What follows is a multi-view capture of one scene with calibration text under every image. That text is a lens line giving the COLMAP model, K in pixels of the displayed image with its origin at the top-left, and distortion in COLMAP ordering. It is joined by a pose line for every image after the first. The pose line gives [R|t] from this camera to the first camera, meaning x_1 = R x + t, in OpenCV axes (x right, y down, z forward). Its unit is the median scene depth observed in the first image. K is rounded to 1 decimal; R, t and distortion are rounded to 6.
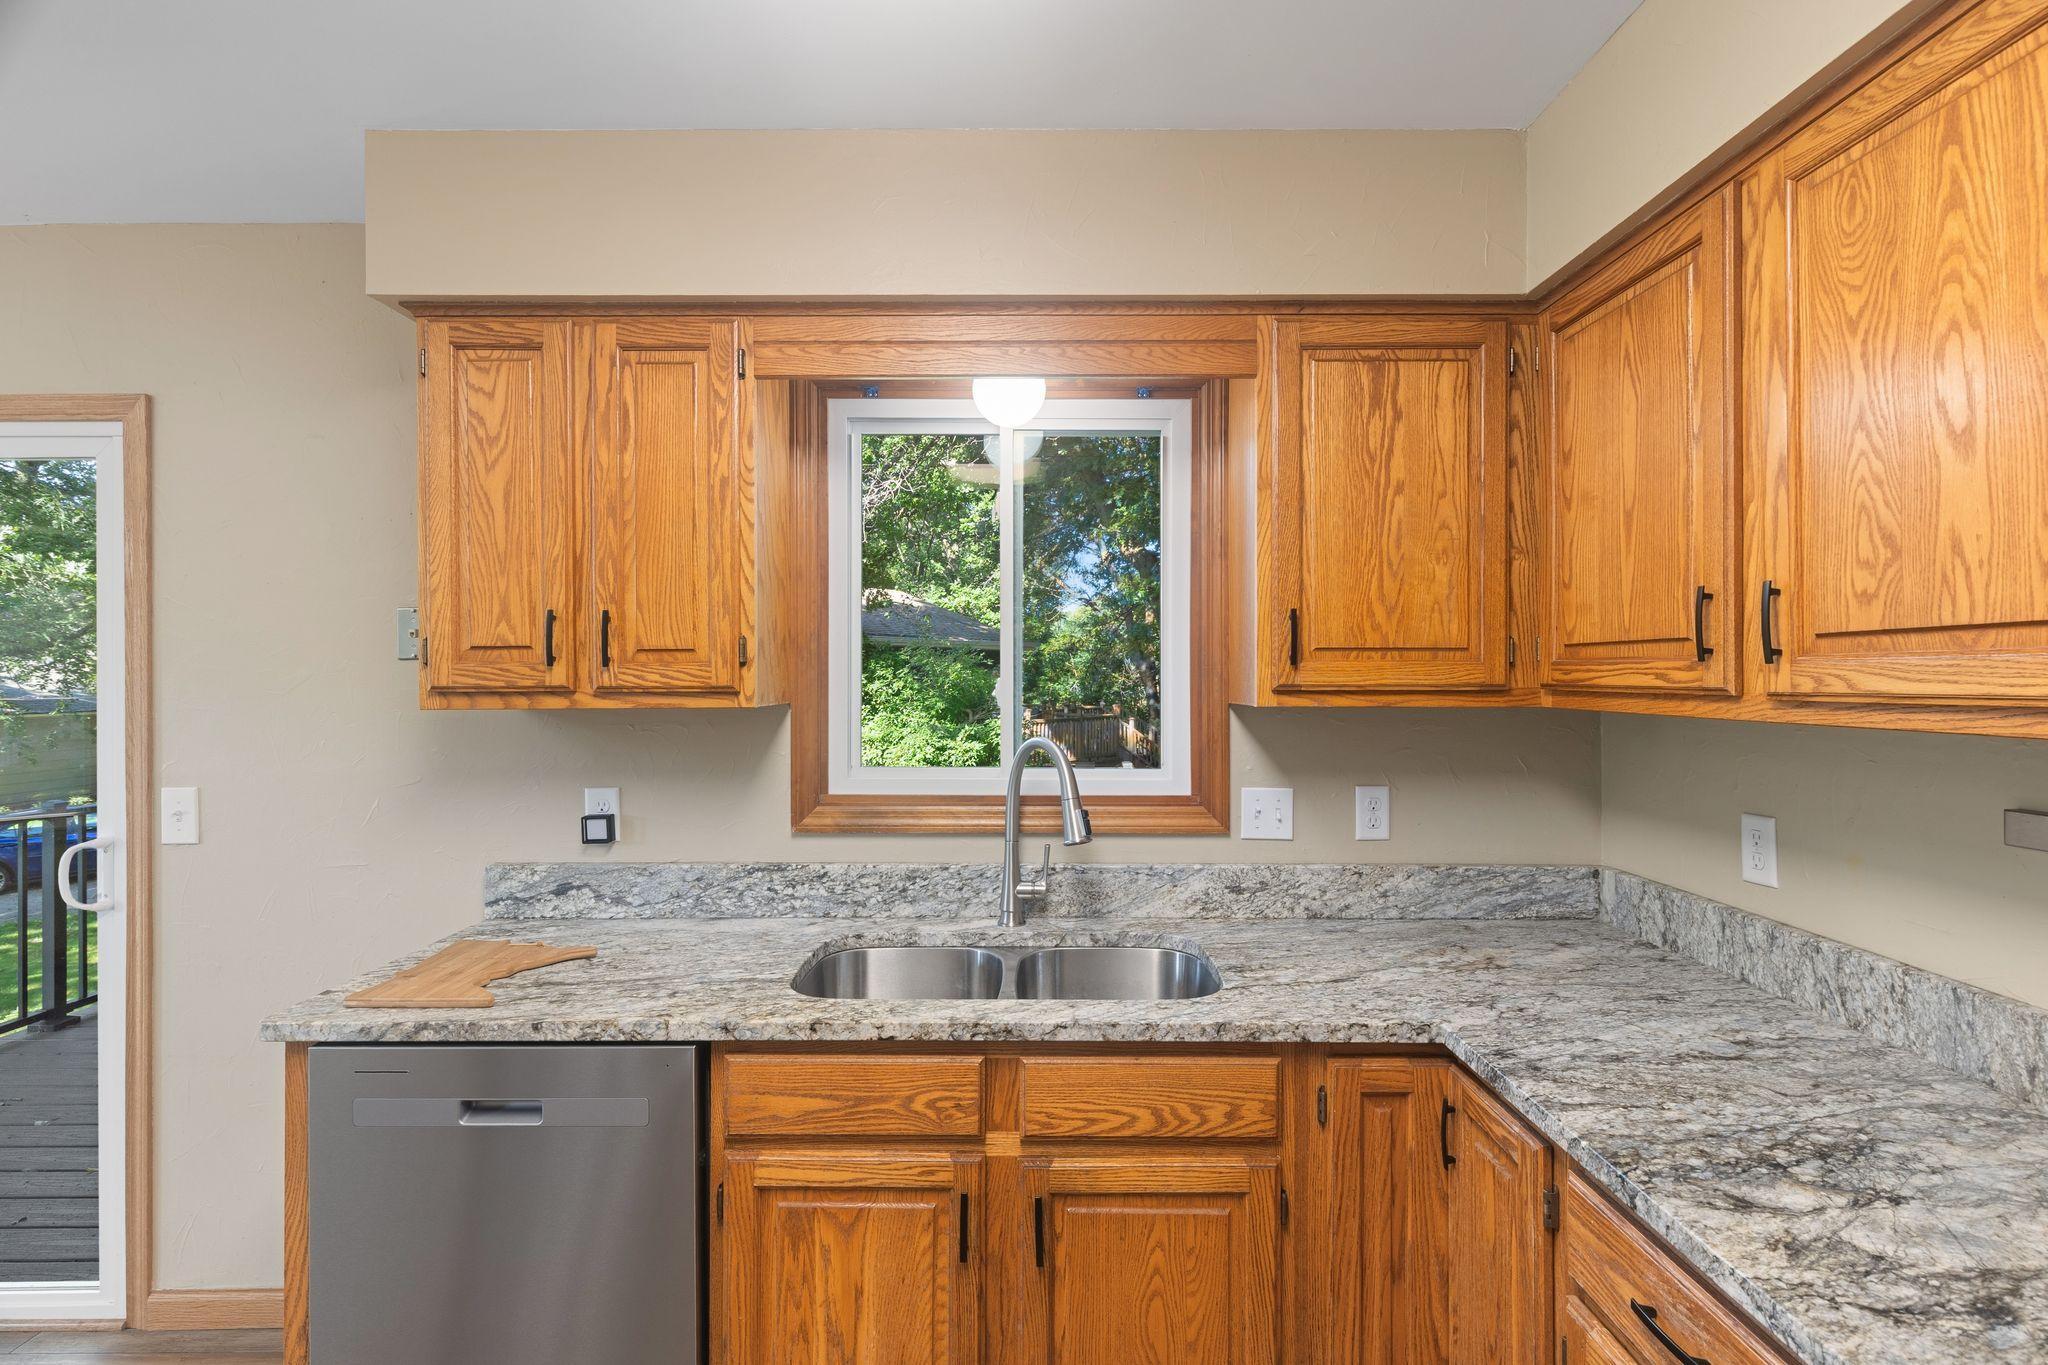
lens RADIAL K [[933.4, 0, 1024.0], [0, 933.4, 682.5], [0, 0, 1]] dist [0.003212, 0.000536]
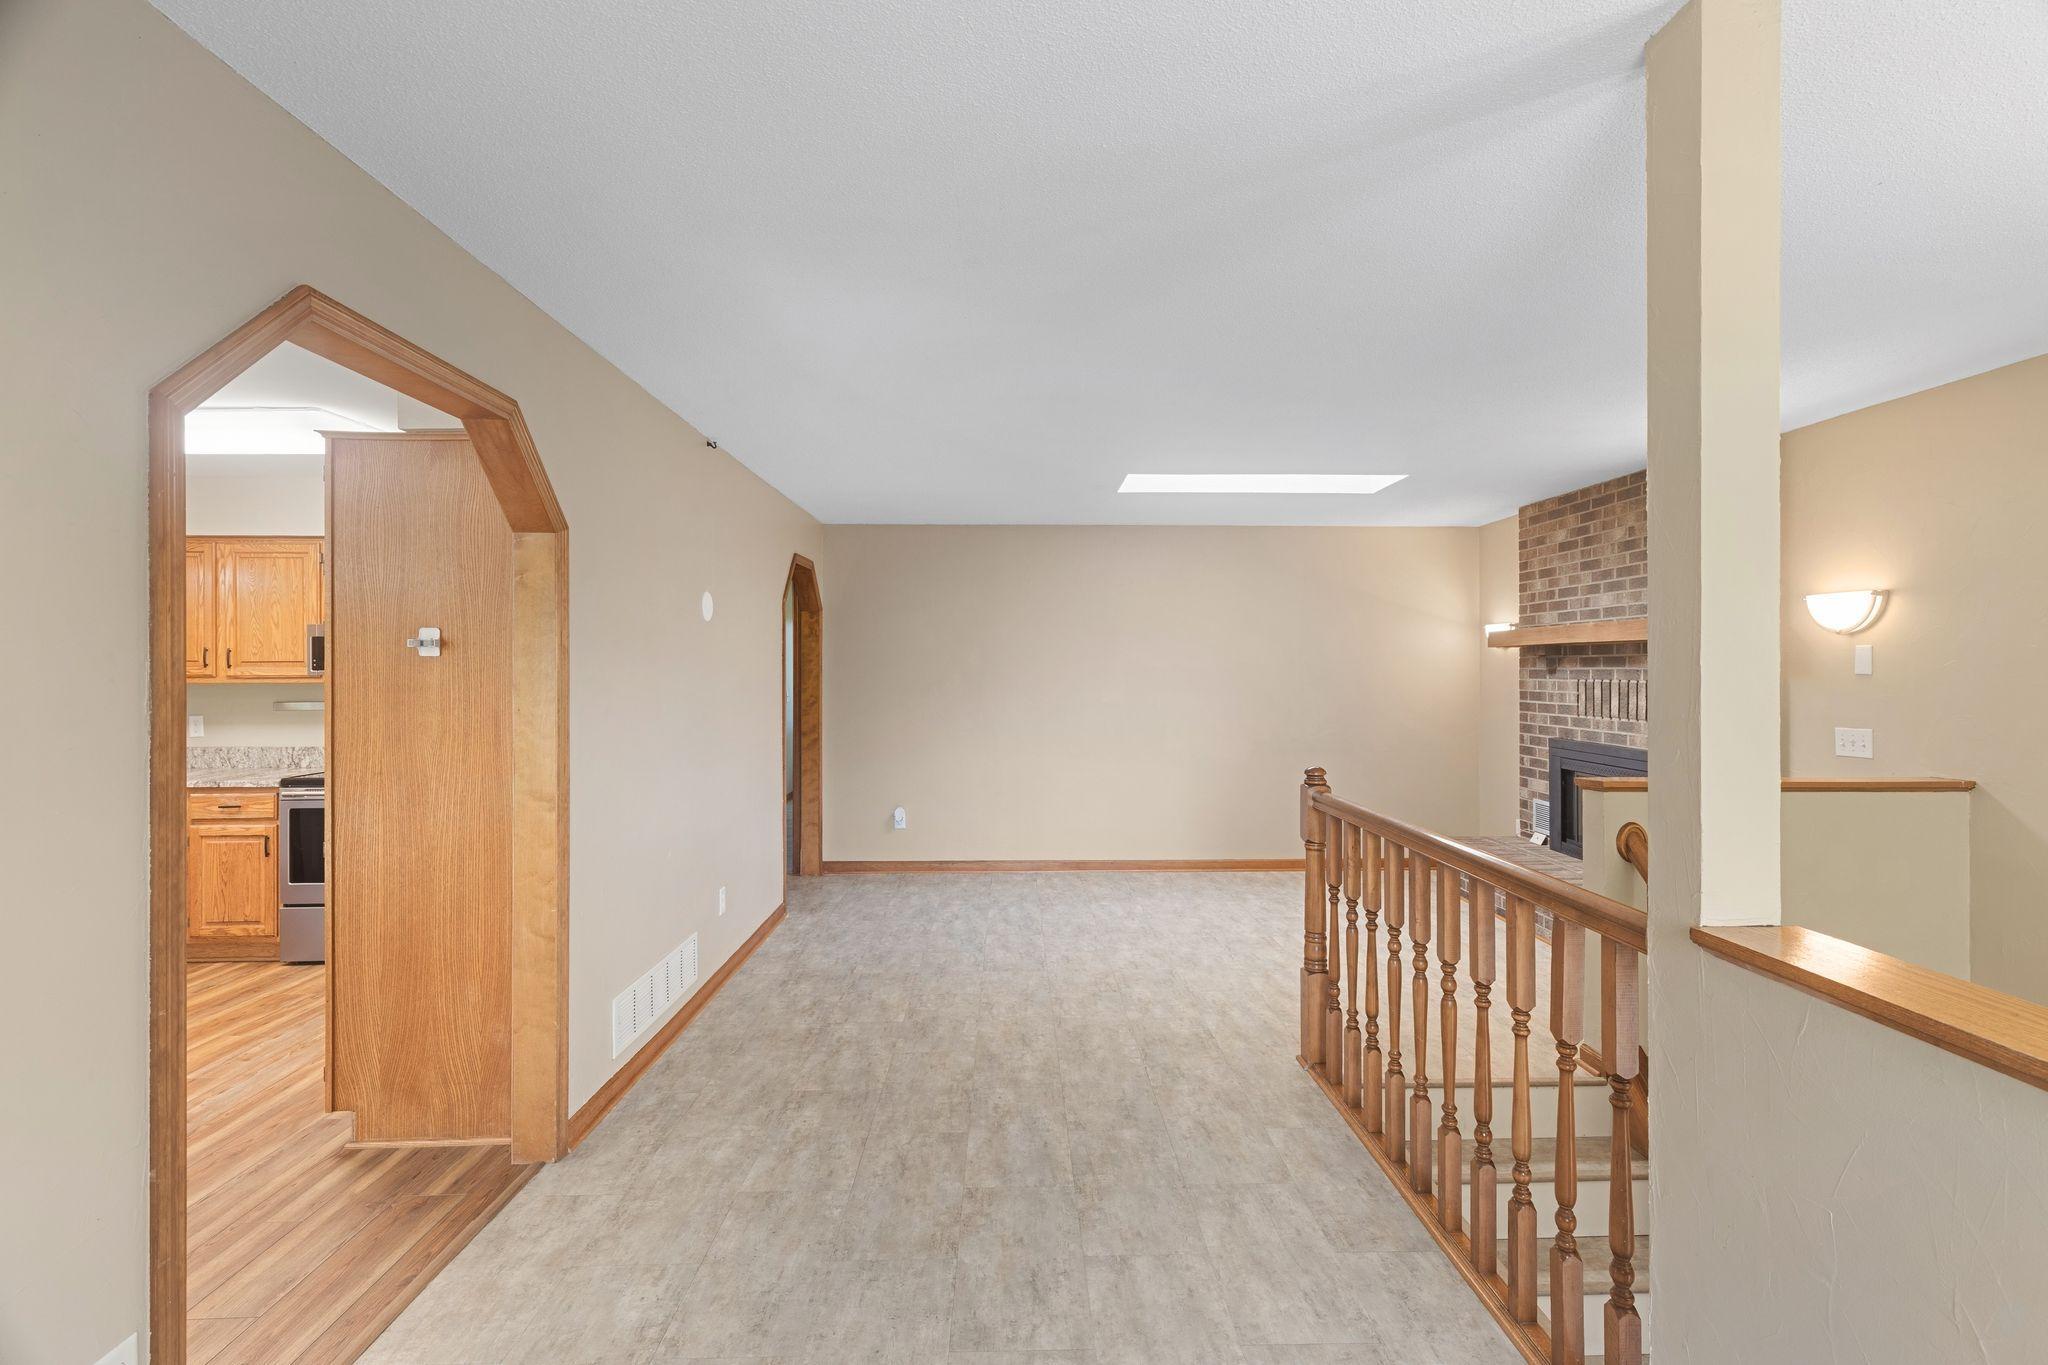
lens RADIAL K [[917.2, 0, 1026.2], [0, 917.2, 672.7], [0, 0, 1]] dist [0.003035, 0.000470]
pose [[-0.035751, -0.000003, 0.999361, -1.965664], [0.005069, 0.999987, 0.000184, 0.009421], [-0.999348, 0.005072, -0.035750, -1.374086]]
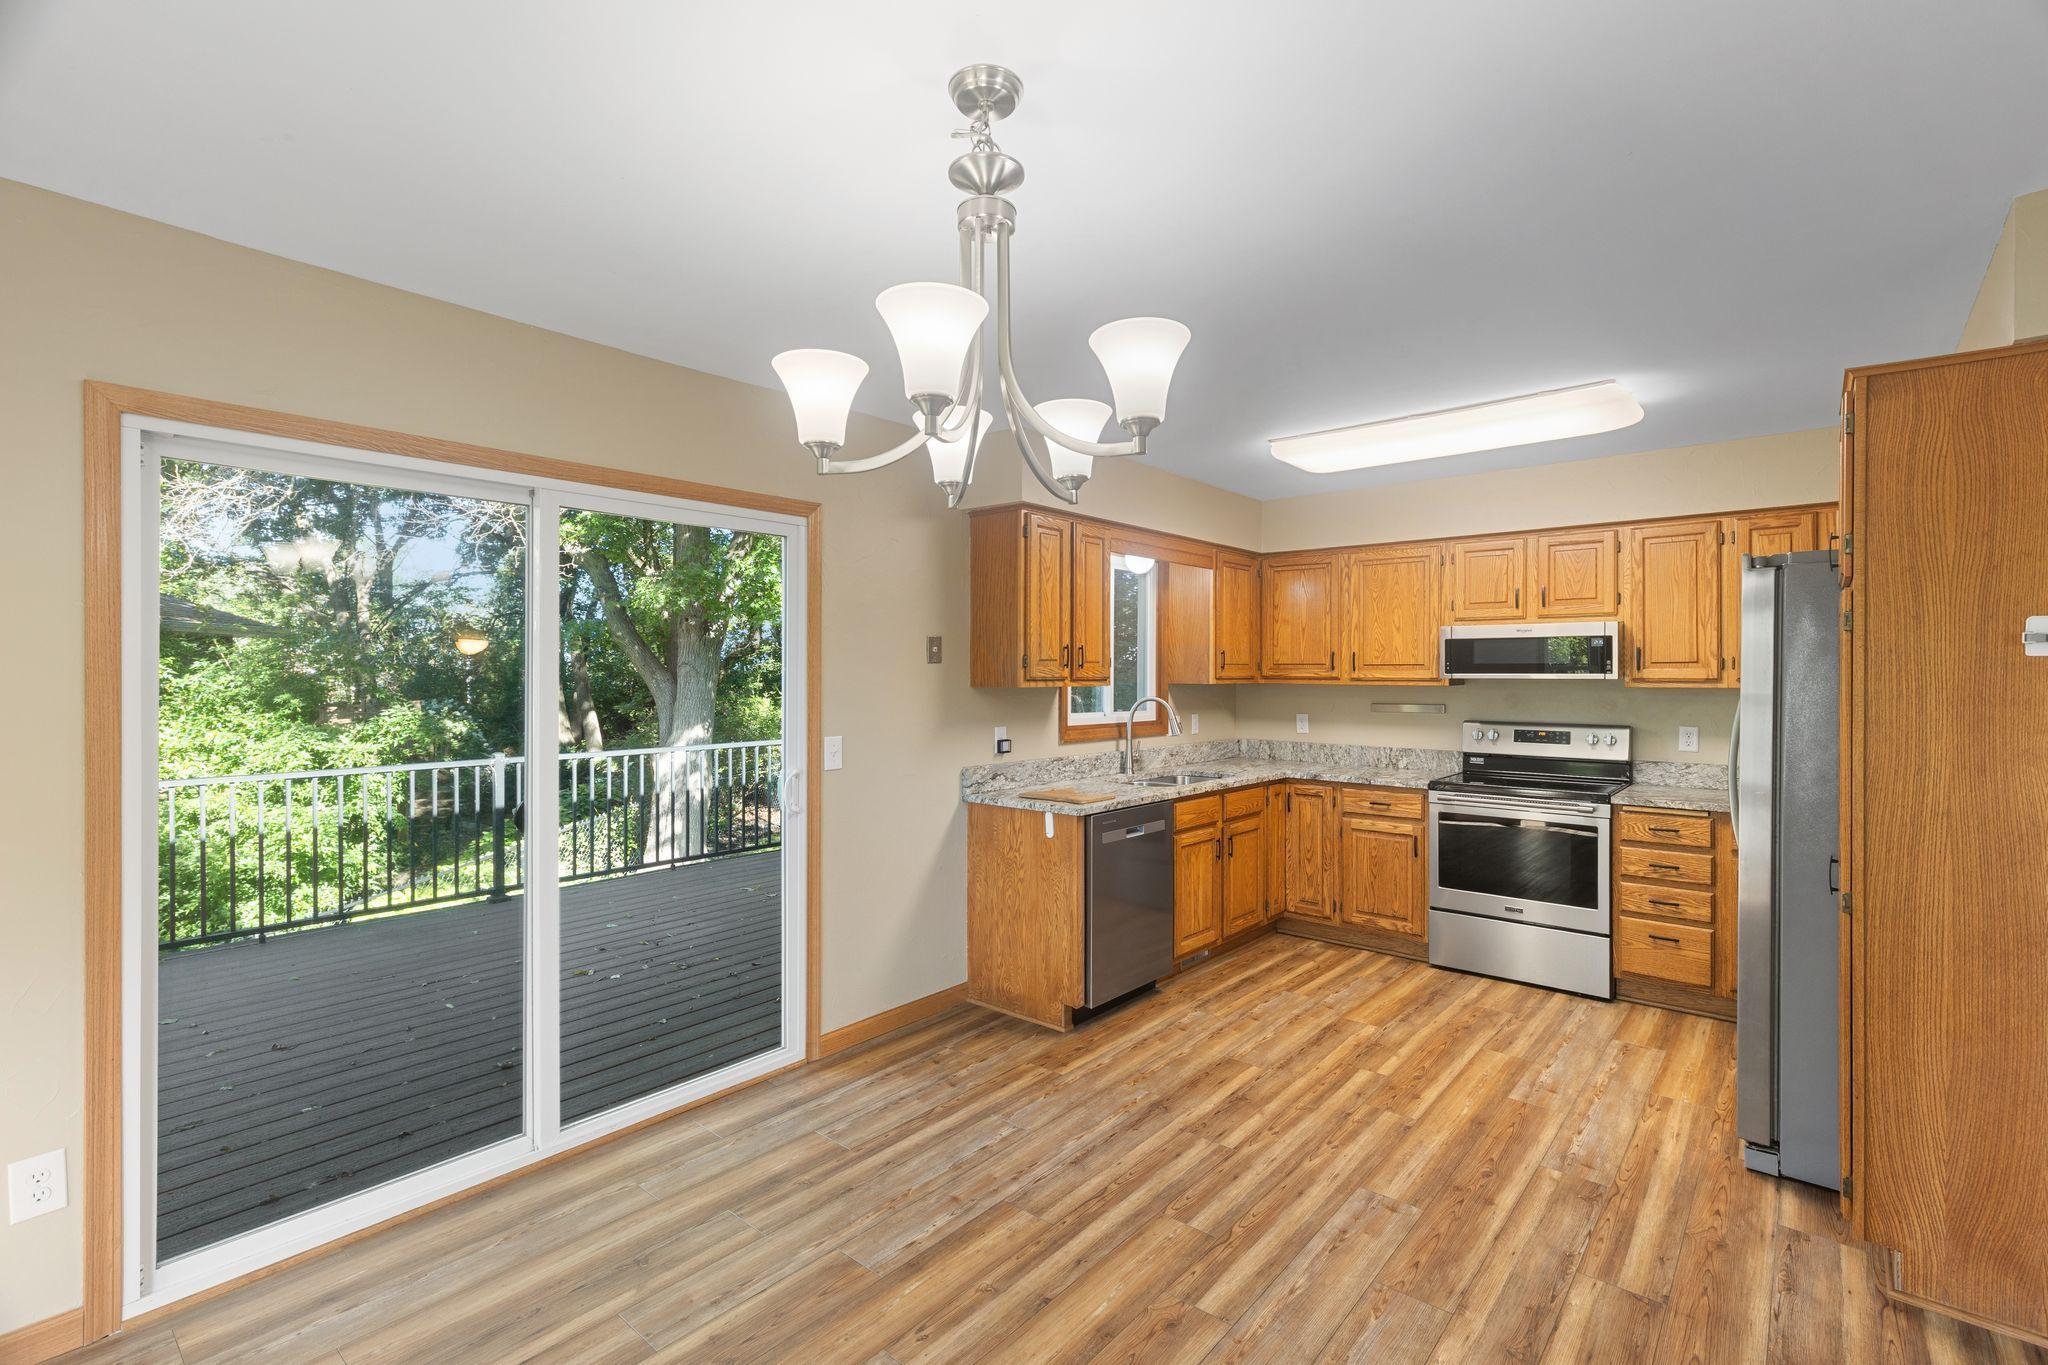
lens RADIAL K [[917.2, 0, 1026.2], [0, 917.2, 672.7], [0, 0, 1]] dist [0.003035, 0.000470]
pose [[0.654275, 0.002762, 0.756251, -2.006251], [0.000187, 0.999993, -0.003814, 0.002394], [-0.756256, 0.002637, 0.654270, -0.371681]]
